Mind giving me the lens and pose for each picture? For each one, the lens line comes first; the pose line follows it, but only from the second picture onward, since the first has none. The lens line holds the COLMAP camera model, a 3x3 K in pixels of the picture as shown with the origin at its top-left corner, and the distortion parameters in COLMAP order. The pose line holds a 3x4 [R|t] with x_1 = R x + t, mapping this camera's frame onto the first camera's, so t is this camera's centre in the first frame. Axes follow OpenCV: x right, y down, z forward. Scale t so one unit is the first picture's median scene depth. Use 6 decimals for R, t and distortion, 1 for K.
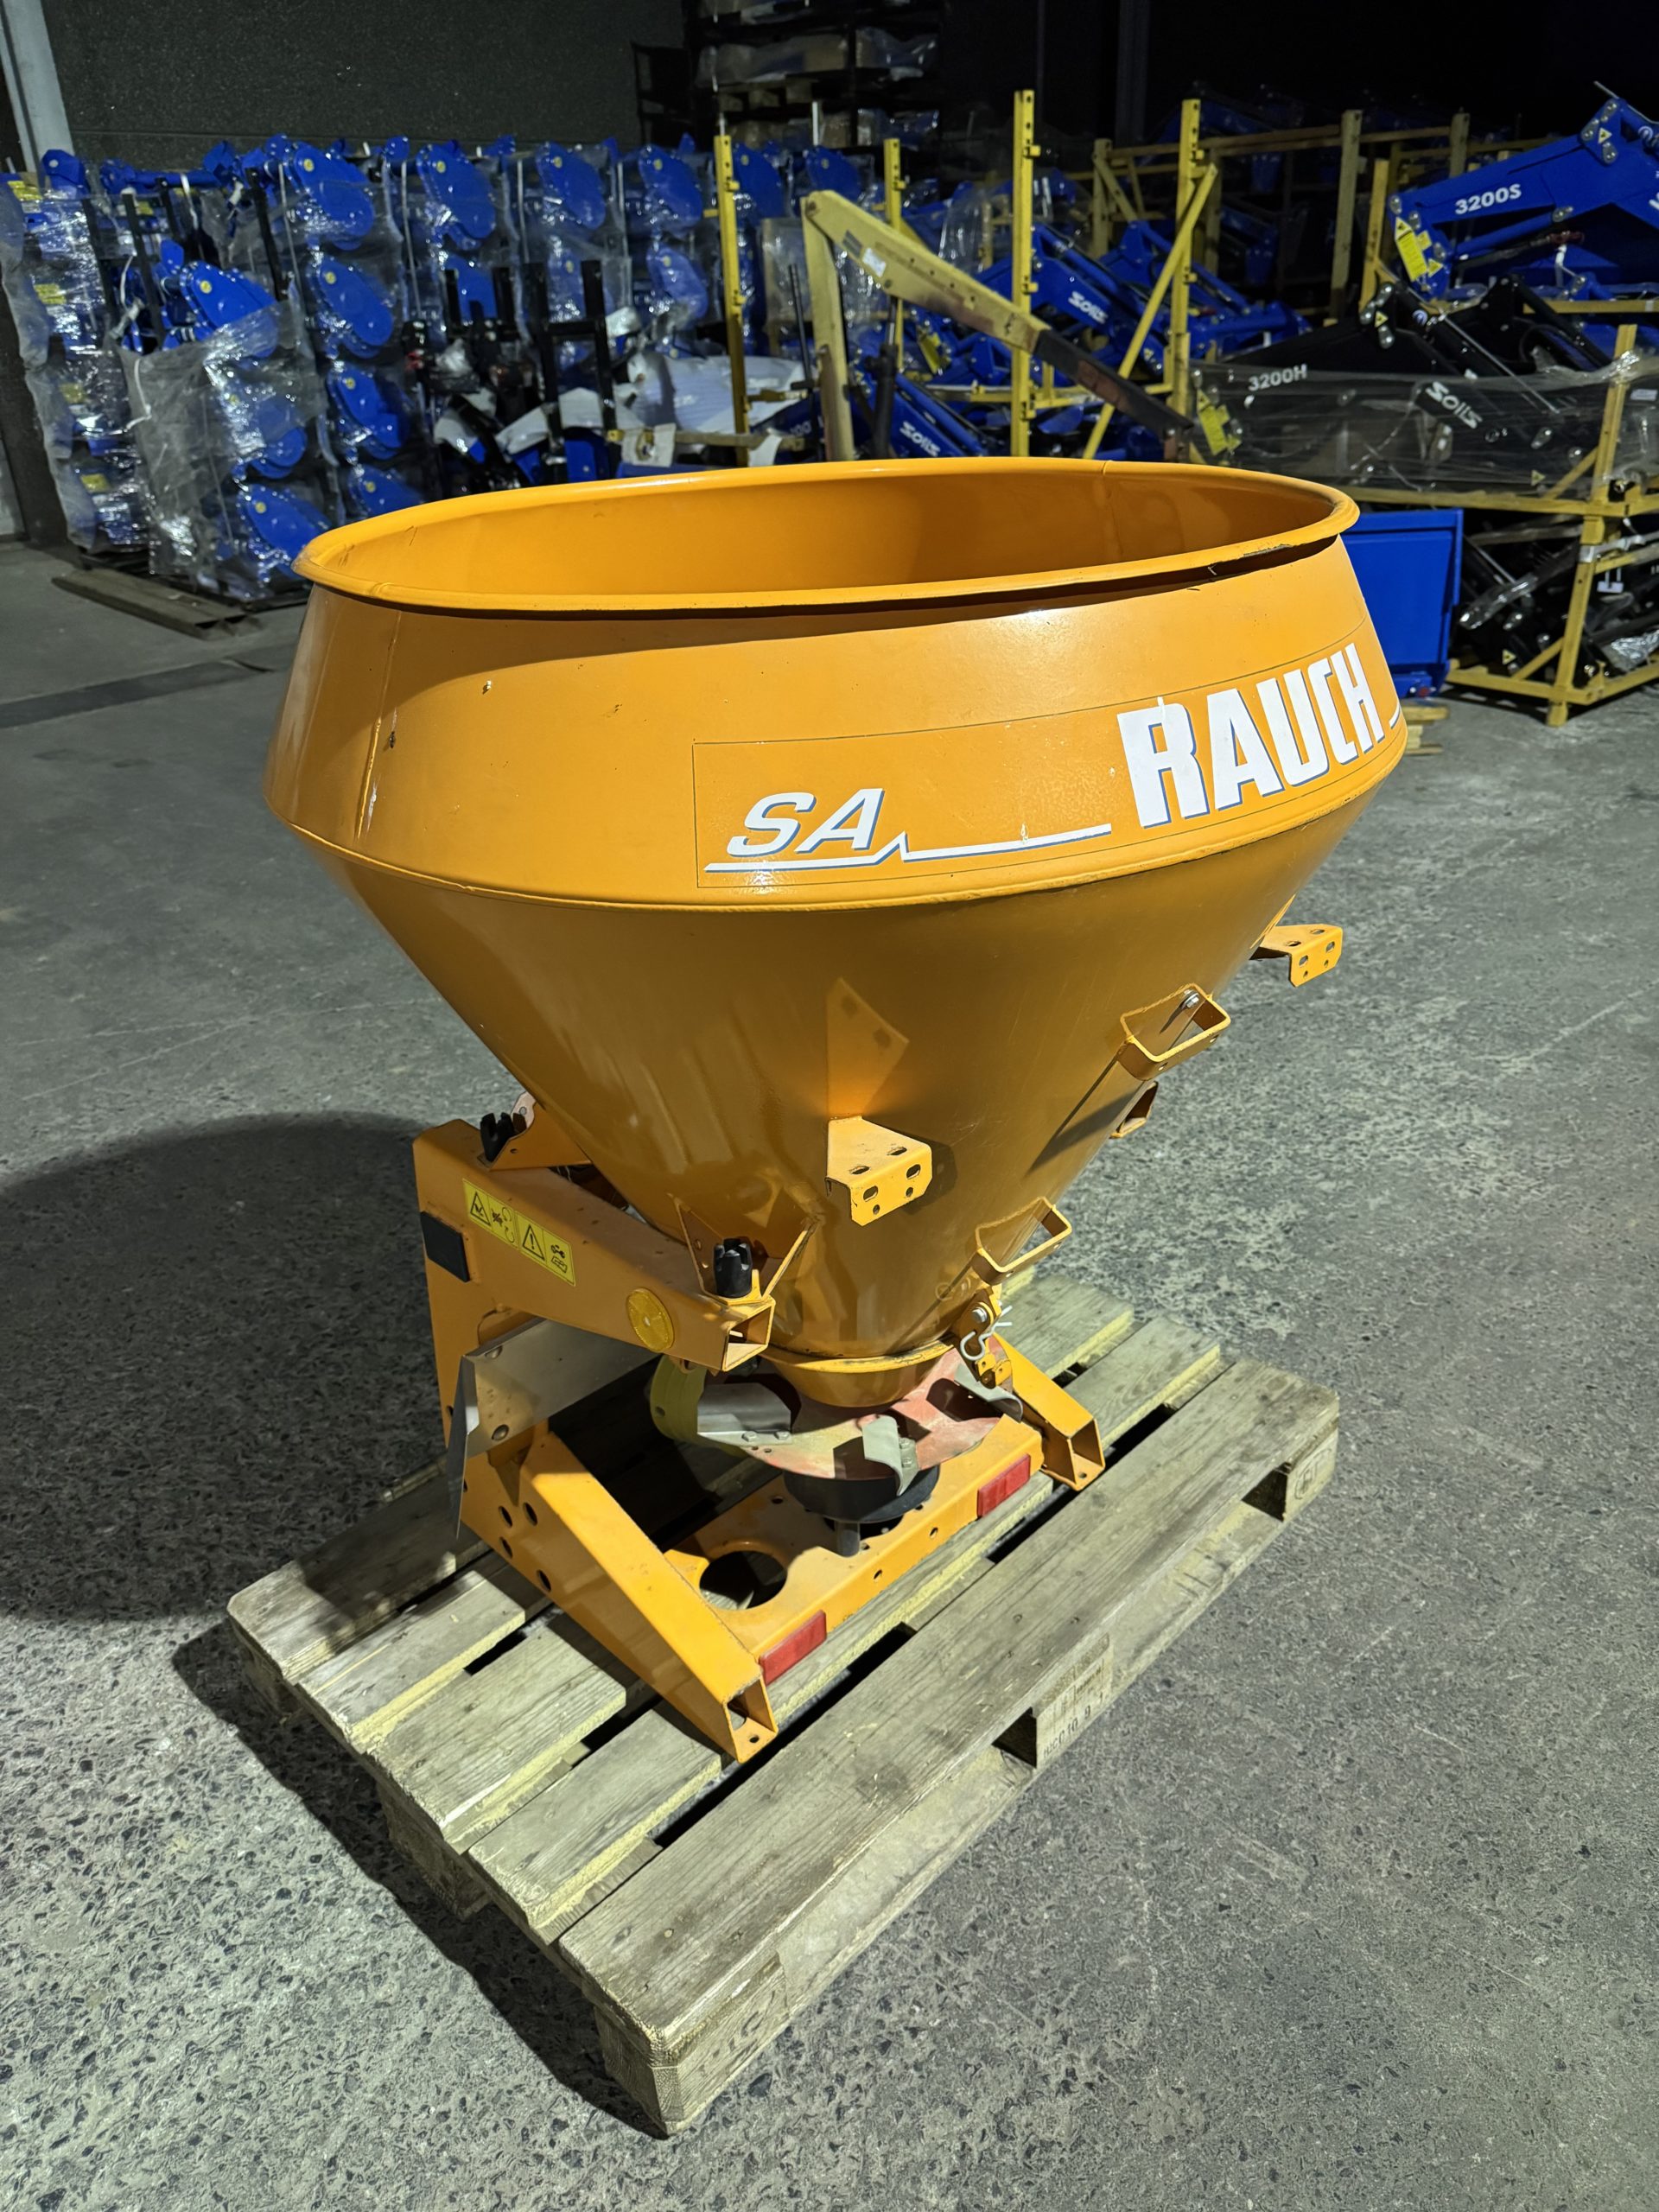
lens RADIAL K [[1548.0, 0, 829.5], [0, 1548.0, 1106.0], [0, 0, 1]] dist [0.025093, -0.005893]
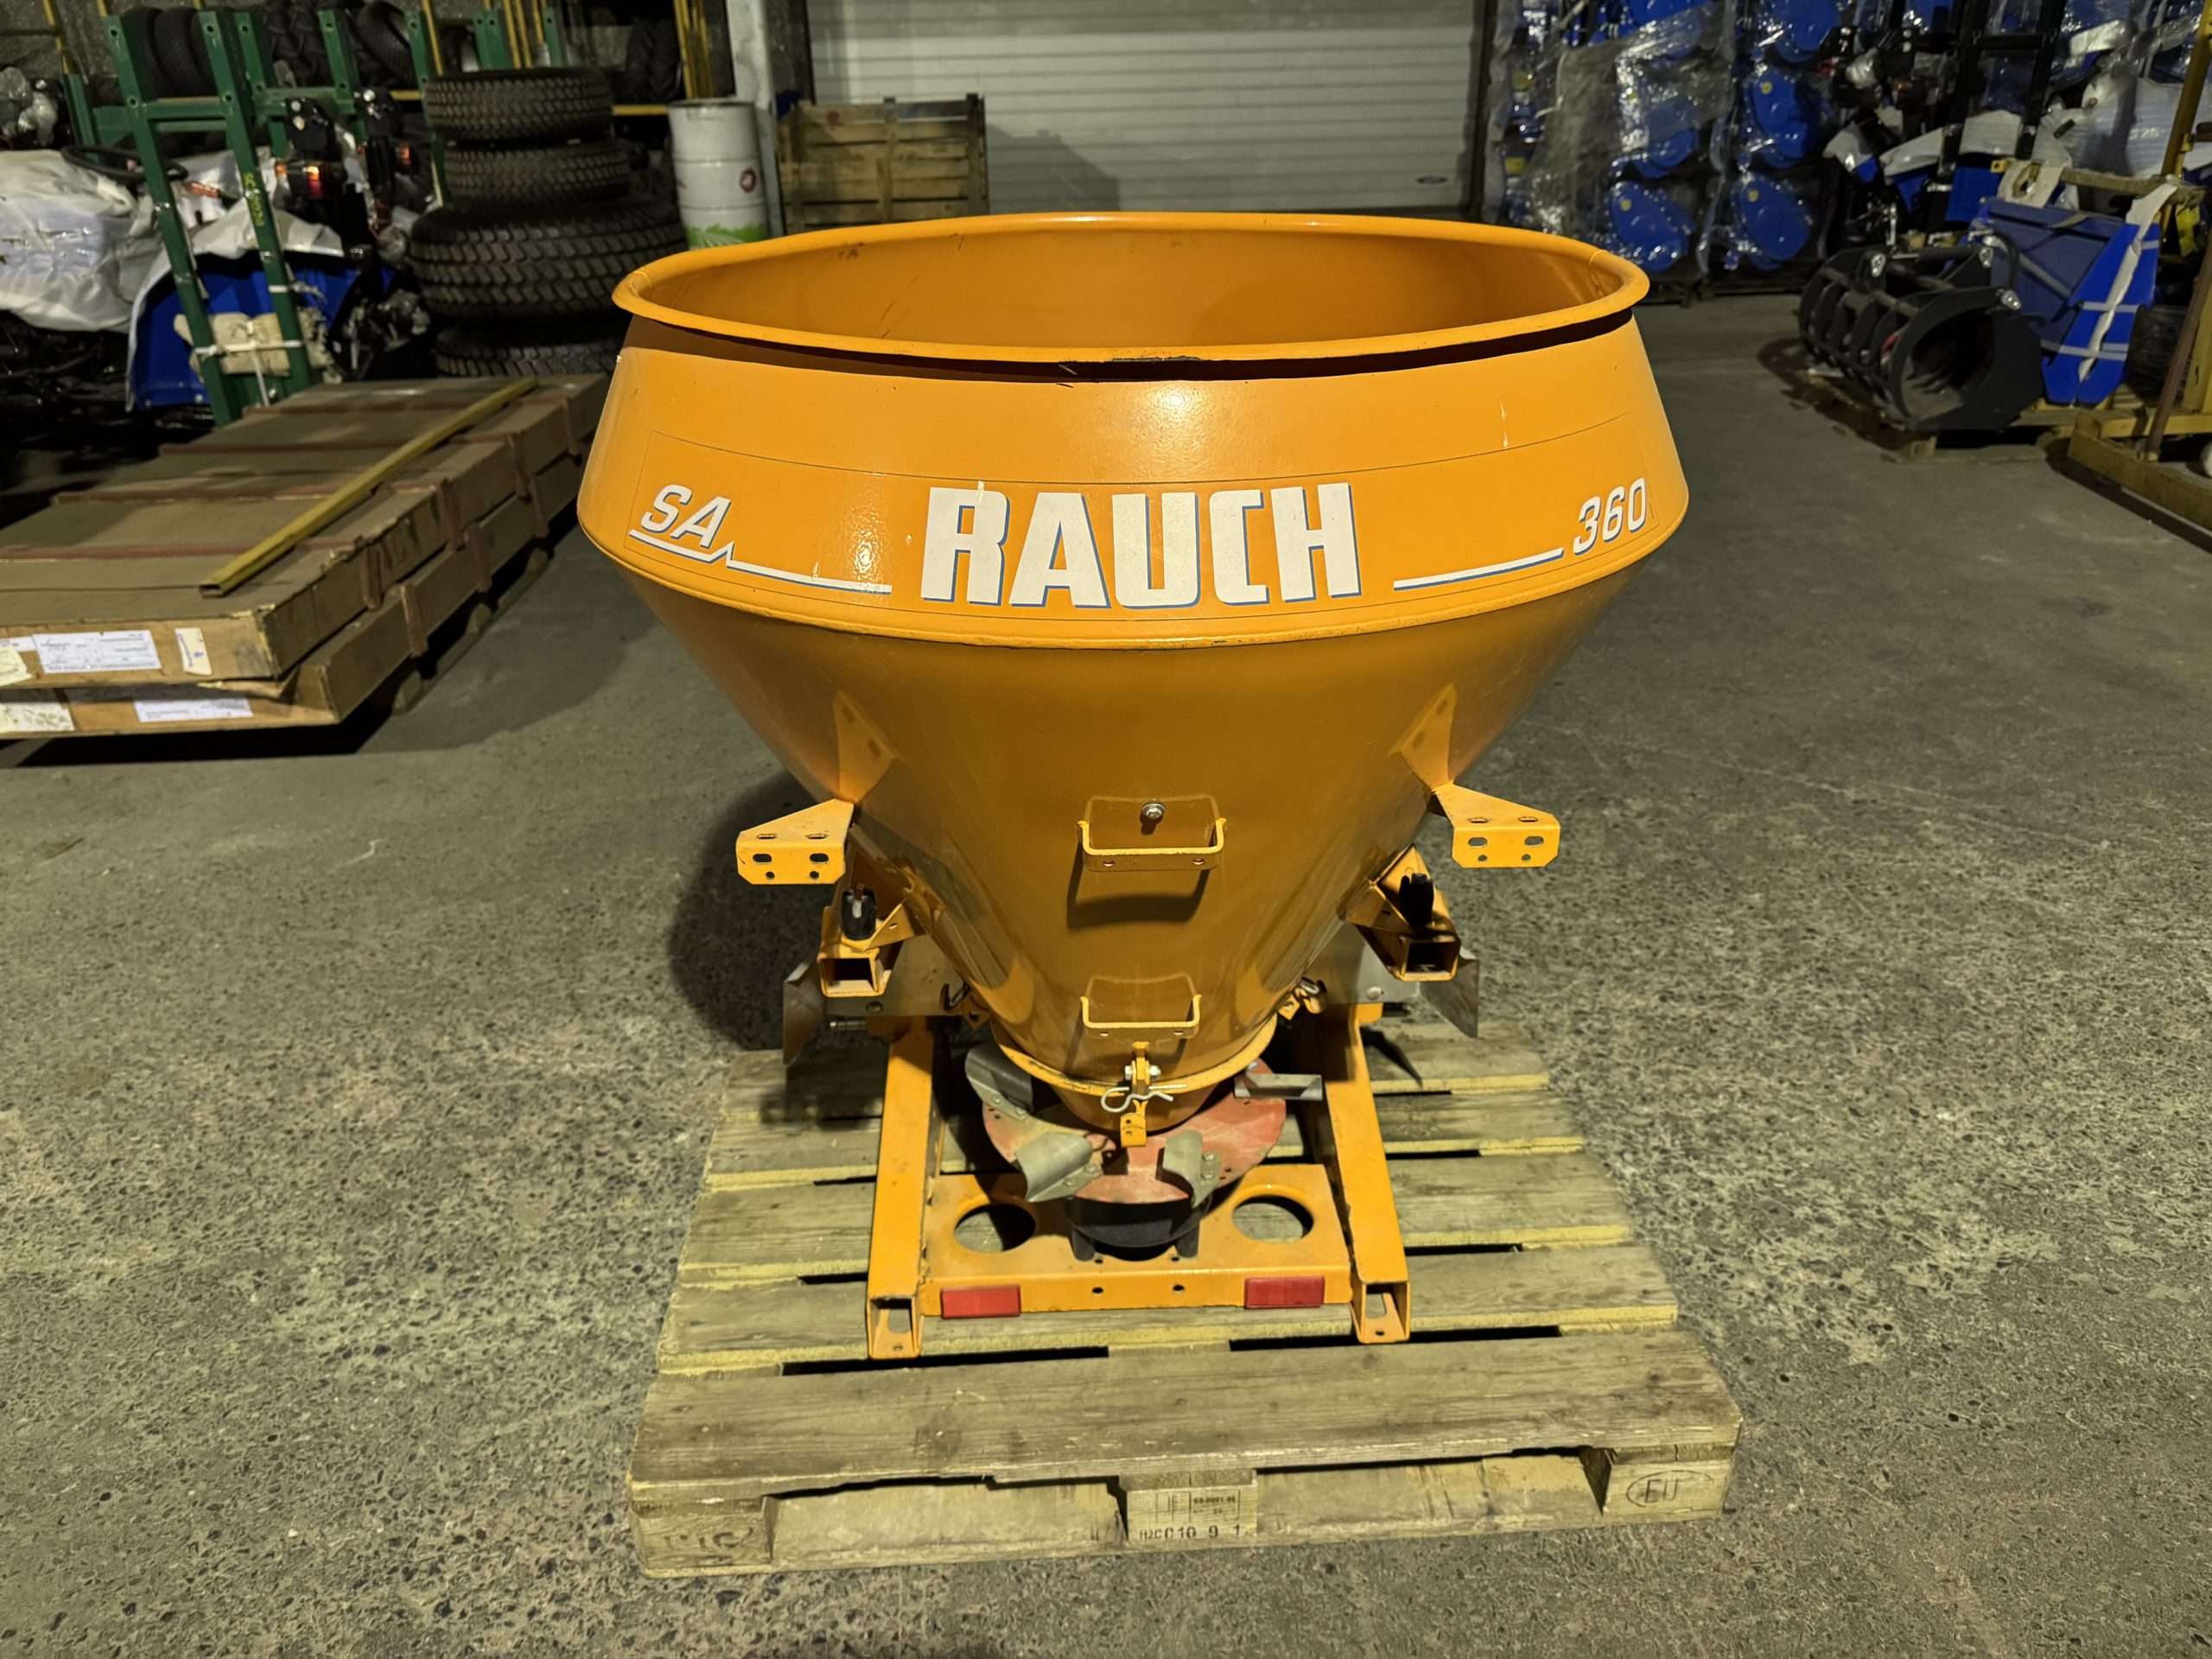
lens RADIAL K [[1560.2, 0, 1110.6], [0, 1560.2, 813.5], [0, 0, 1]] dist [0.041638, -0.028235]
pose [[0.751867, 0.334880, -0.567936, 0.509961], [-0.332023, 0.936519, 0.112662, -0.110441], [0.569611, 0.103861, 0.815325, 0.124931]]
